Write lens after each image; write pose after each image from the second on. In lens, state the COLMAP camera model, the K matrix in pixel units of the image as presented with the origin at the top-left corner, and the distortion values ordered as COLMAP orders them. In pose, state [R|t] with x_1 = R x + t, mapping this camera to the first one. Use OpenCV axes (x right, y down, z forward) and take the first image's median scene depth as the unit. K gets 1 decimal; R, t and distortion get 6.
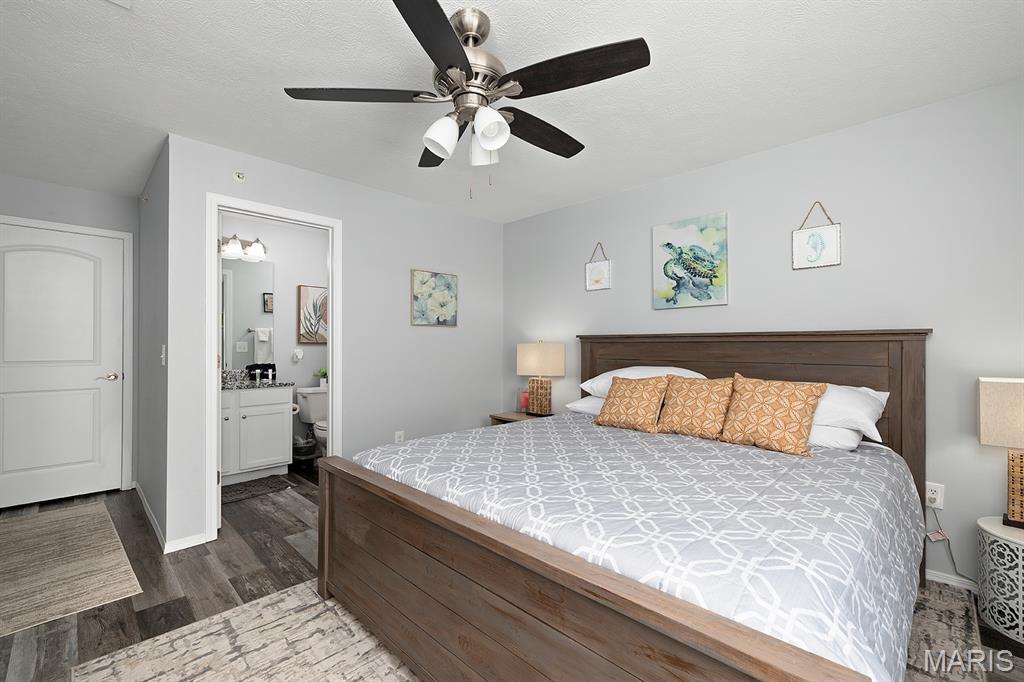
lens RADIAL K [[446.1, 0, 512.0], [0, 446.1, 341.0], [0, 0, 1]] dist [0.011153, 0.000069]
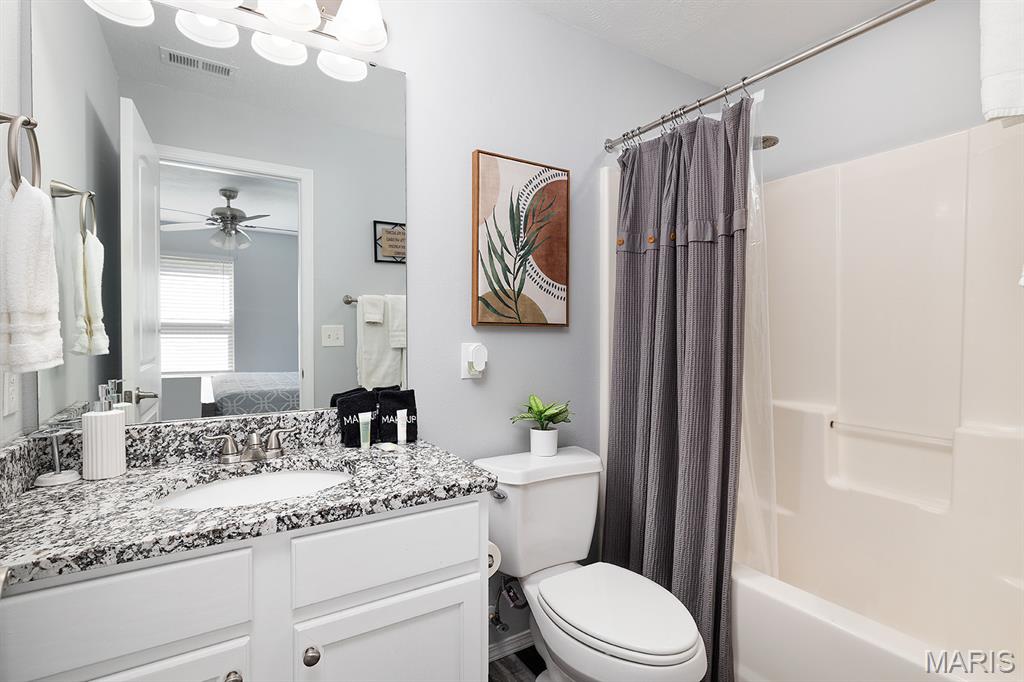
lens RADIAL K [[497.4, 0, 512.0], [0, 497.4, 341.0], [0, 0, 1]] dist [-0.000717, -0.000001]
pose [[0.974409, 0.004552, -0.224737, -0.364973], [0.001530, 0.999637, 0.026885, 0.007064], [0.224778, -0.026541, 0.974049, 0.642262]]
